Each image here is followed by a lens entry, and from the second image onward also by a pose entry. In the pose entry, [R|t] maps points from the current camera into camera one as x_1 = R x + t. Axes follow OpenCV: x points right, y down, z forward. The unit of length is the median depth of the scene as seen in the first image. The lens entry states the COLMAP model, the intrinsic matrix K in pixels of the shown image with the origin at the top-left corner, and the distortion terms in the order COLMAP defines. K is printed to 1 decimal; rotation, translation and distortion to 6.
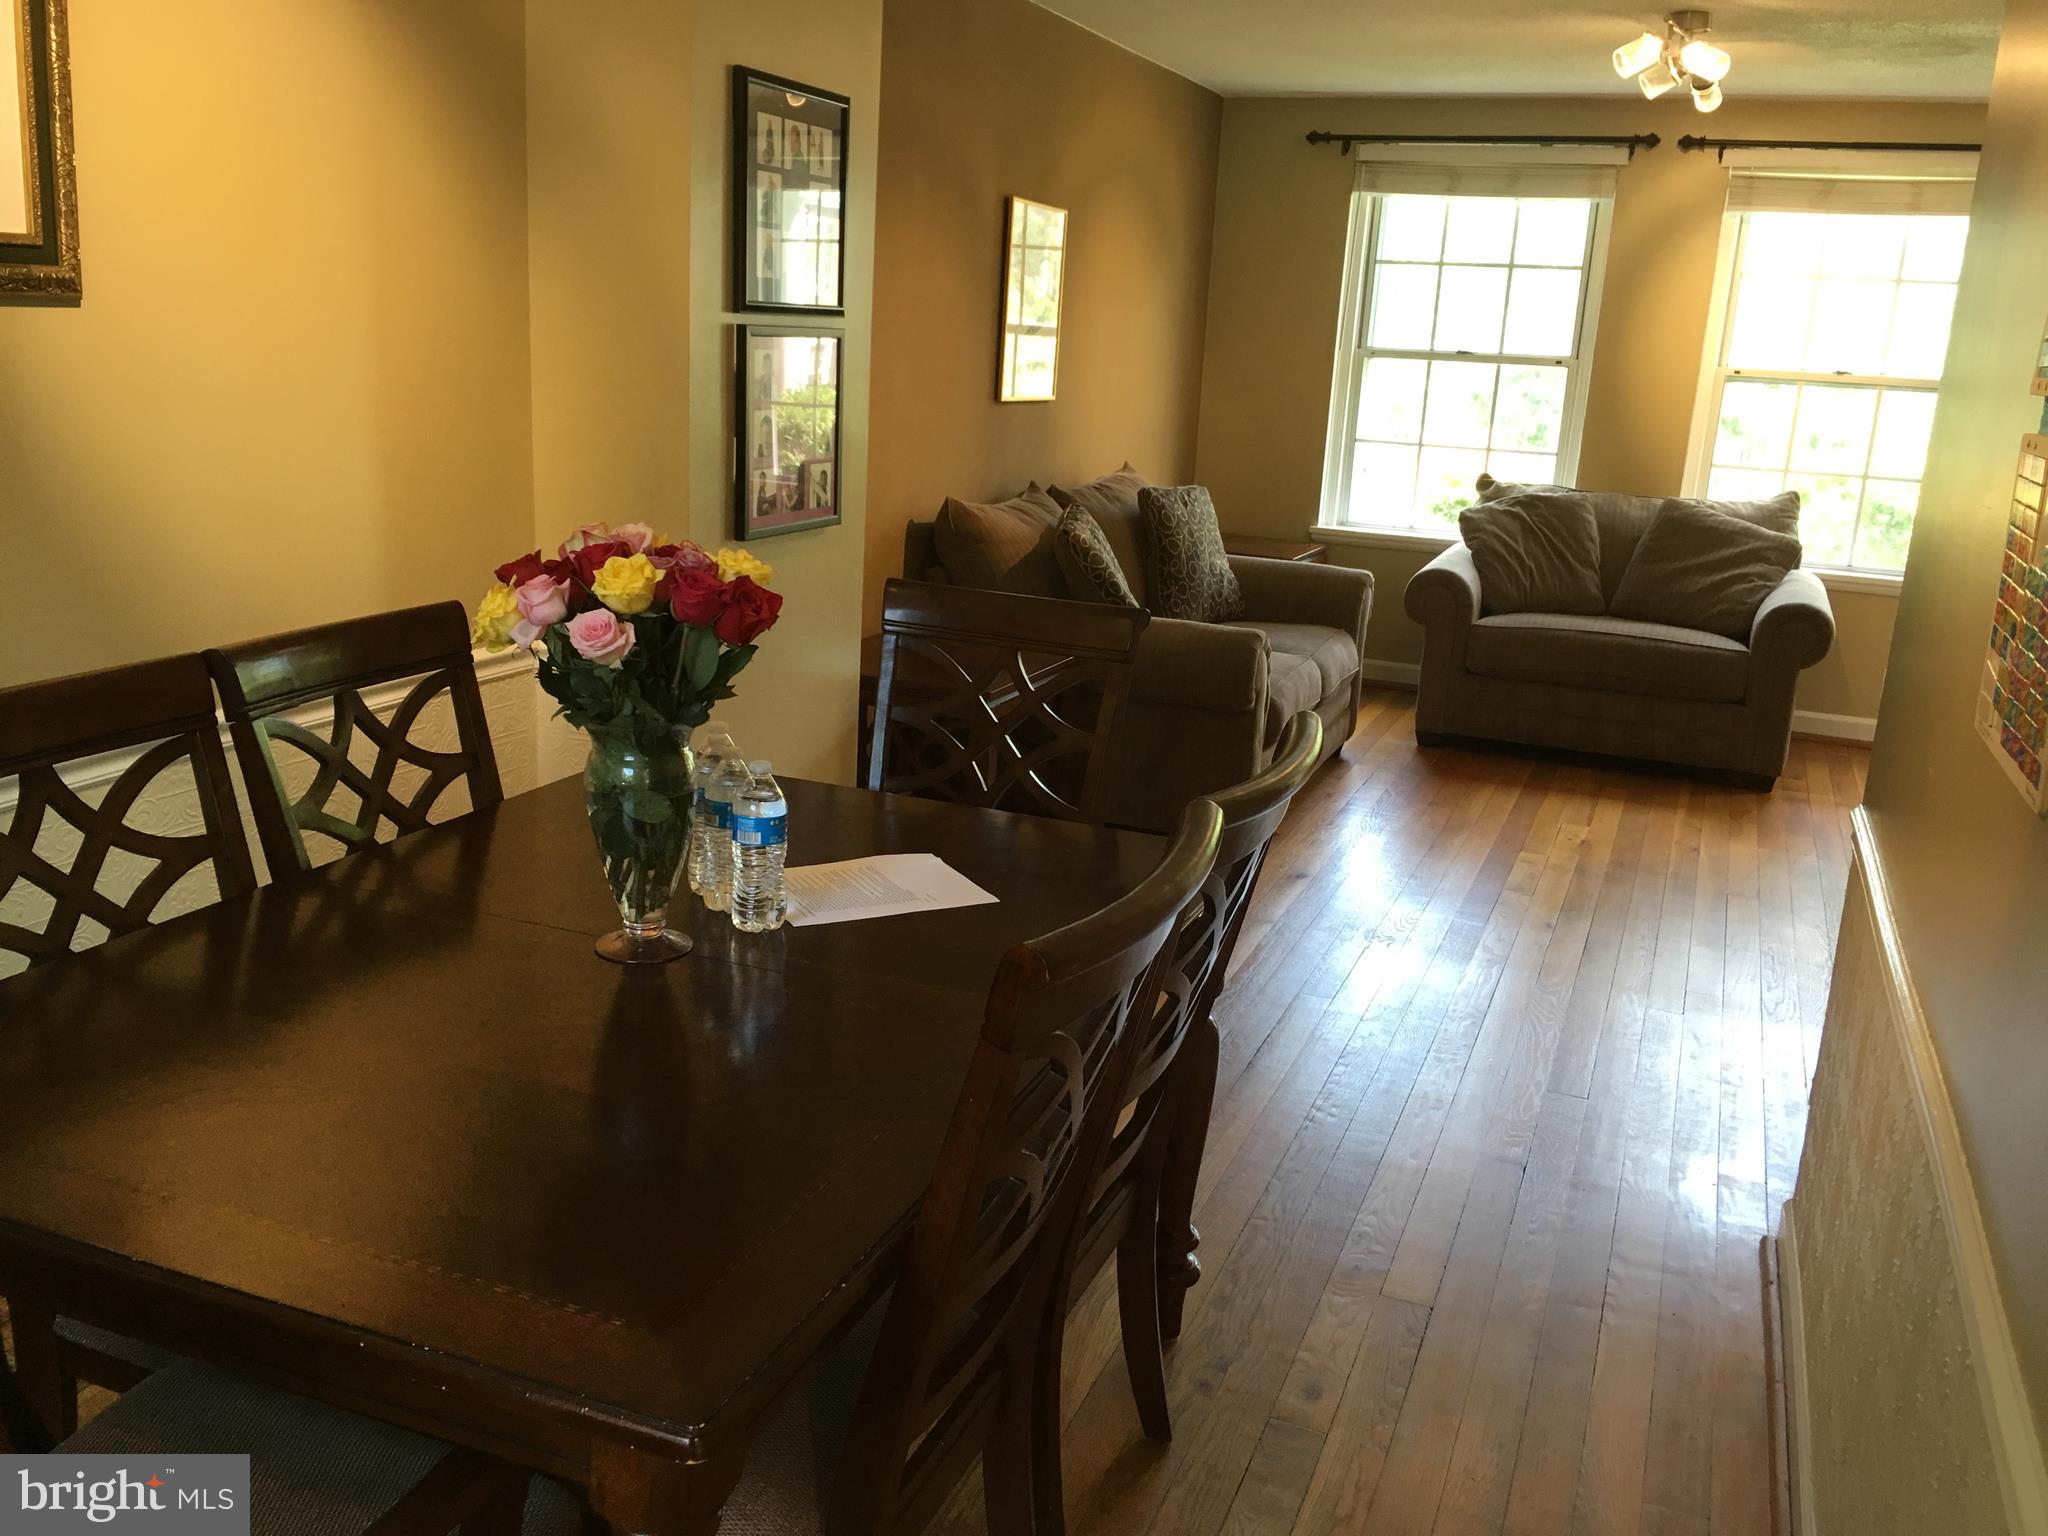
lens RADIAL K [[1754.3, 0, 1023.4], [0, 1754.3, 749.1], [0, 0, 1]] dist [0.074555, -0.095130]
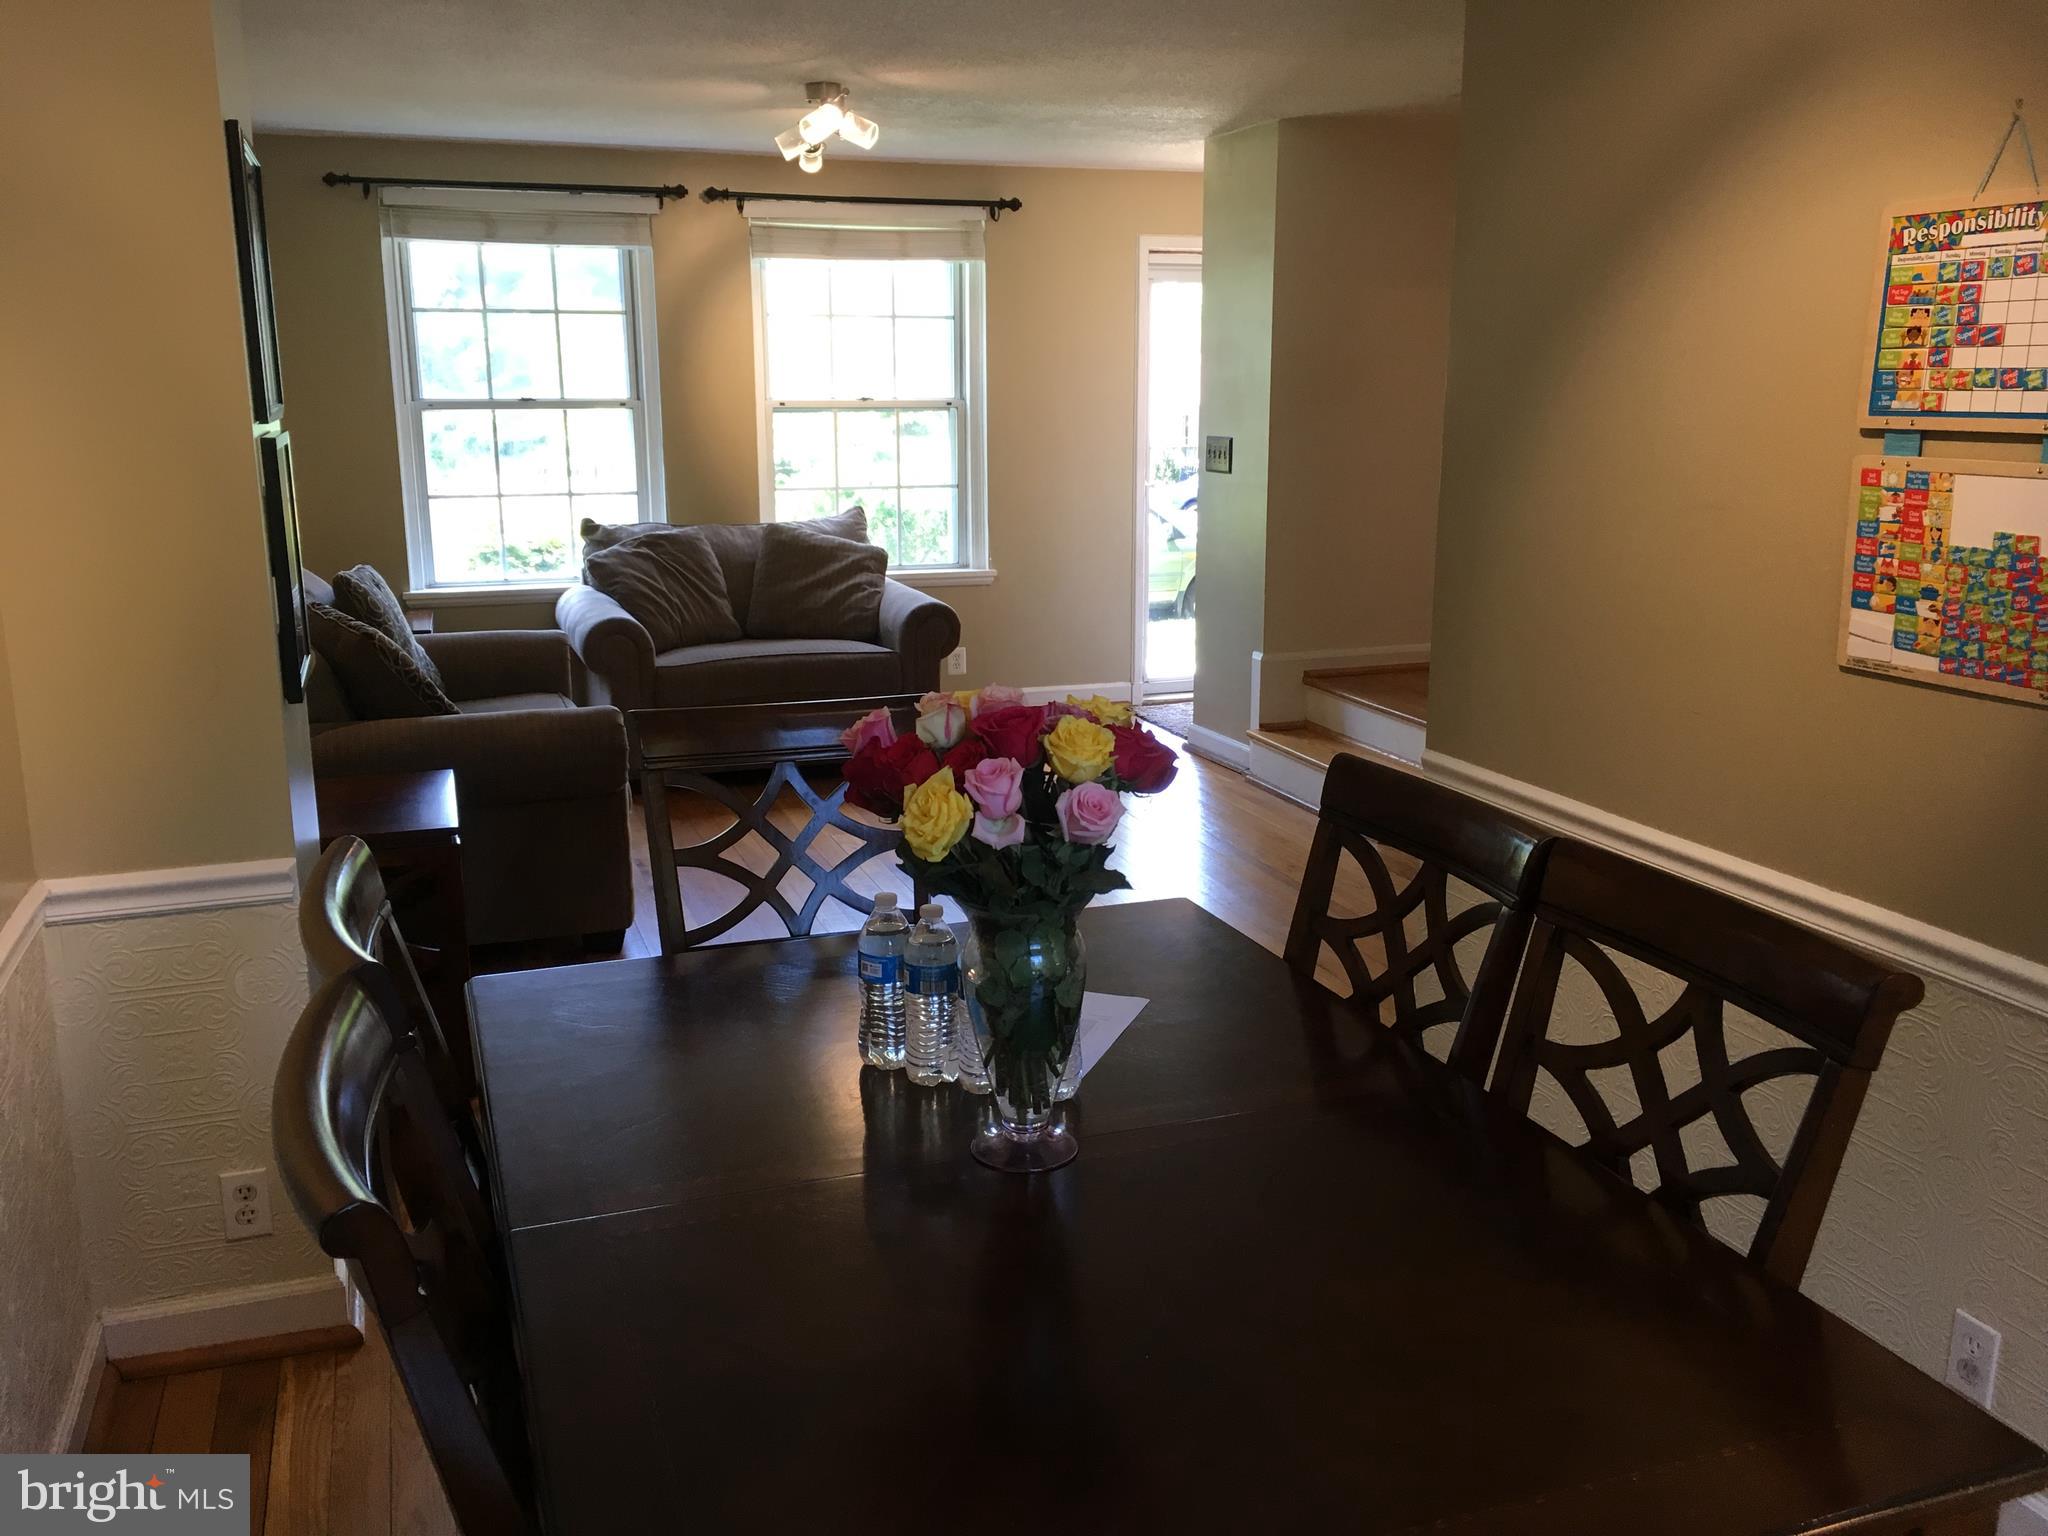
lens RADIAL K [[1754.3, 0, 1023.4], [0, 1754.3, 749.1], [0, 0, 1]] dist [0.074555, -0.095130]
pose [[0.745840, -0.193431, 0.637423, -0.221771], [0.201915, 0.977540, 0.060384, -0.039472], [-0.634786, 0.083669, 0.768145, 0.087049]]
